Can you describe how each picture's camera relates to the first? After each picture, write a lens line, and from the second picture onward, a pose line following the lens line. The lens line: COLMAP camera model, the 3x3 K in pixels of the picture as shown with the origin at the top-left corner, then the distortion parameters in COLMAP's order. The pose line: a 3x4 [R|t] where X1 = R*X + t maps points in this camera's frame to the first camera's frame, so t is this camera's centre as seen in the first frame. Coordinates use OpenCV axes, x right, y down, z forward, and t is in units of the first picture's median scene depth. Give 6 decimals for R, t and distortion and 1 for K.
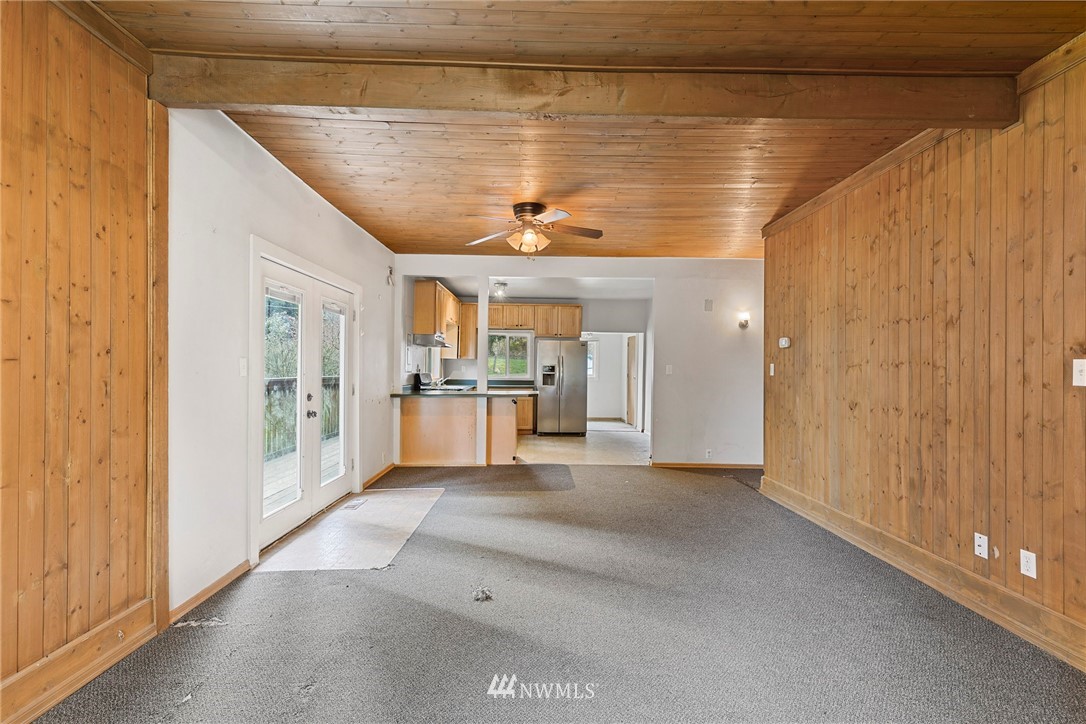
lens RADIAL K [[494.1, 0, 543.4], [0, 494.1, 366.7], [0, 0, 1]] dist [0.004292, -0.001394]
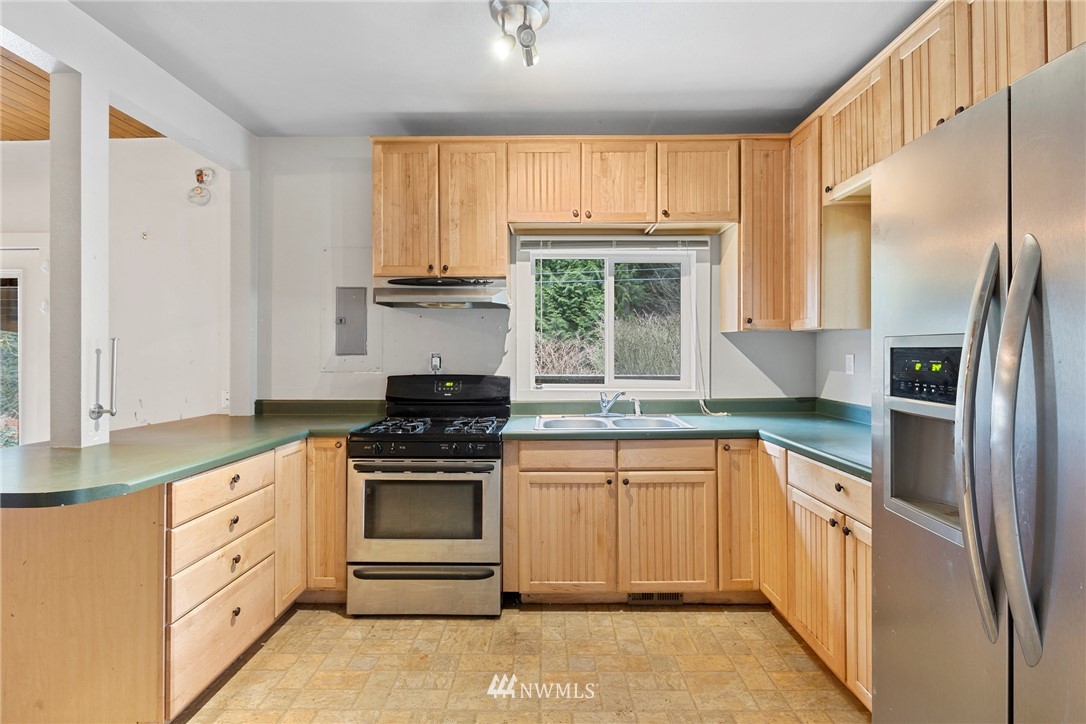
lens RADIAL K [[494.1, 0, 543.3], [0, 494.1, 352.5], [0, 0, 1]] dist [0.004292, -0.001394]
pose [[-0.028057, -0.011910, -0.999535, 0.330513], [0.006487, 0.999906, -0.012096, 0.000049], [0.999585, -0.006823, -0.027977, 2.288169]]
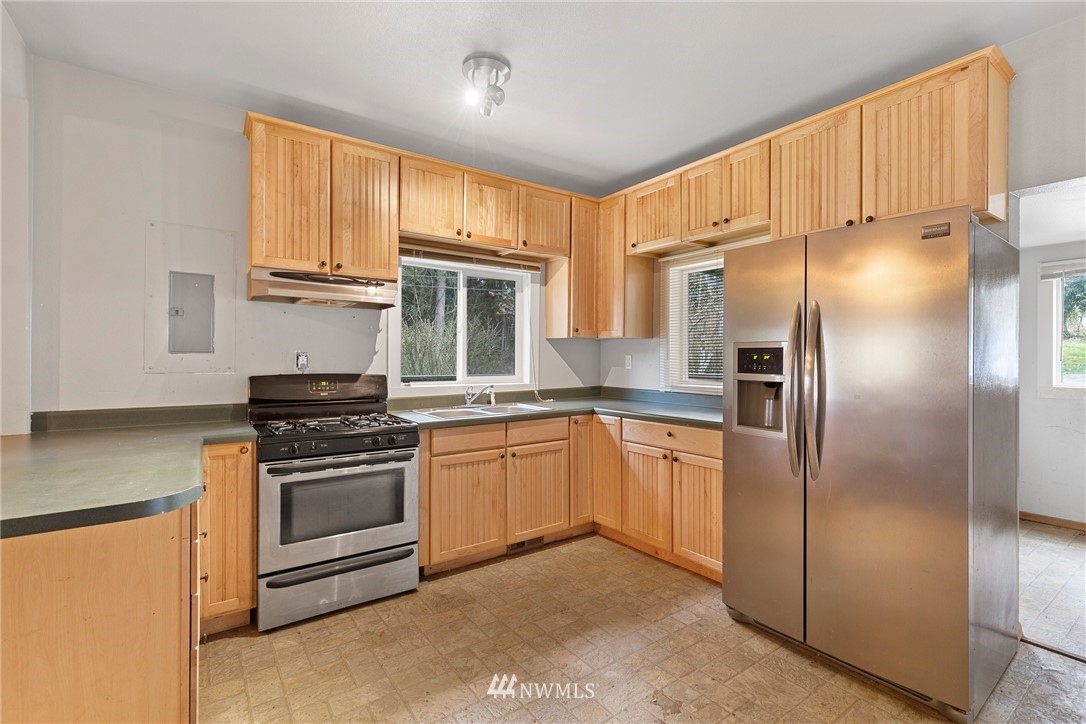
lens RADIAL K [[494.1, 0, 546.3], [0, 494.1, 357.6], [0, 0, 1]] dist [0.004292, -0.001394]
pose [[0.563106, -0.011020, -0.826311, 0.382509], [0.008854, 0.999934, -0.007302, 0.009155], [0.826337, -0.003204, 0.563167, 1.949469]]
